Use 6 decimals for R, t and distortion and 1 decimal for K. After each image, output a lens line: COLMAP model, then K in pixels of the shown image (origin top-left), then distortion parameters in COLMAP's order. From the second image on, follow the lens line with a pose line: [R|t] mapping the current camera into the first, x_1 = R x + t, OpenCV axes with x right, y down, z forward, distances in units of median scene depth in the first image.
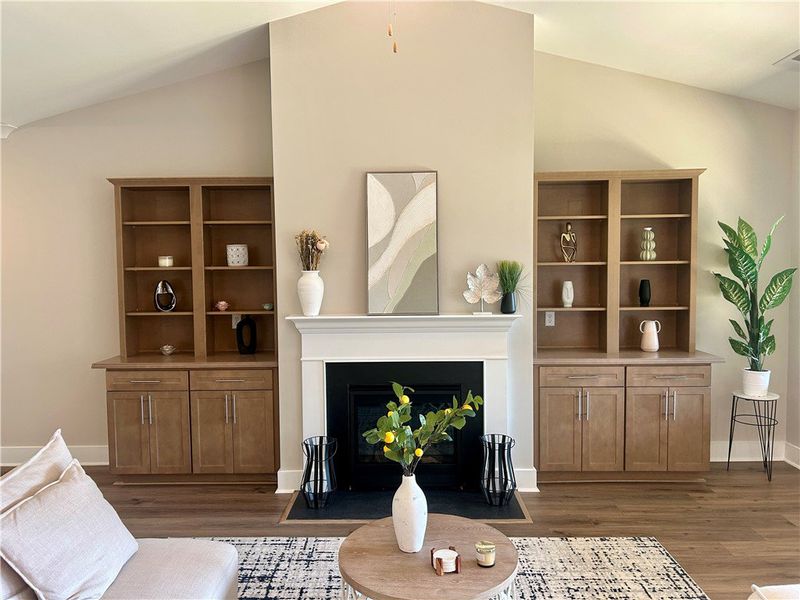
lens RADIAL K [[602.7, 0, 396.9], [0, 602.7, 296.9], [0, 0, 1]] dist [0.050172, -0.045945]
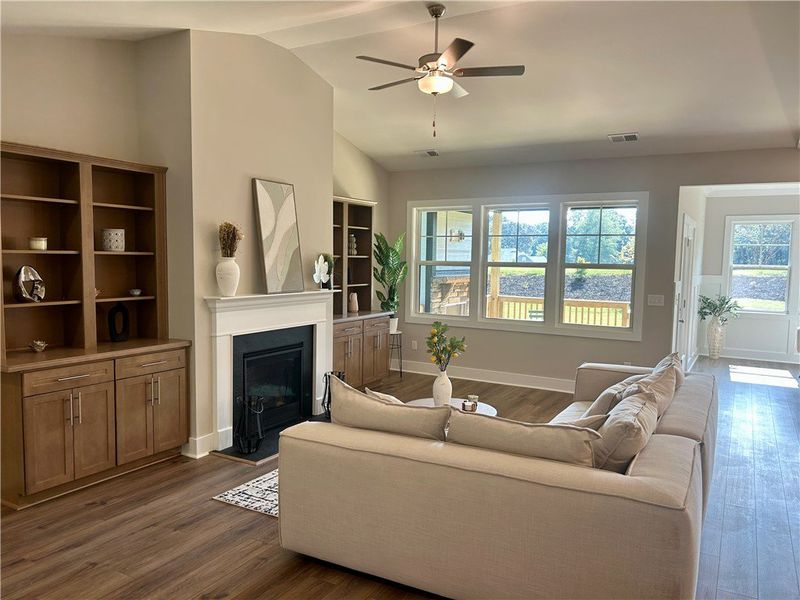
lens RADIAL K [[602.7, 0, 401.5], [0, 602.7, 307.4], [0, 0, 1]] dist [0.050172, -0.045945]
pose [[0.482294, -0.054259, 0.874327, -0.957205], [0.038634, 0.998426, 0.040649, 0.017733], [-0.875157, 0.014174, 0.483631, 0.136735]]
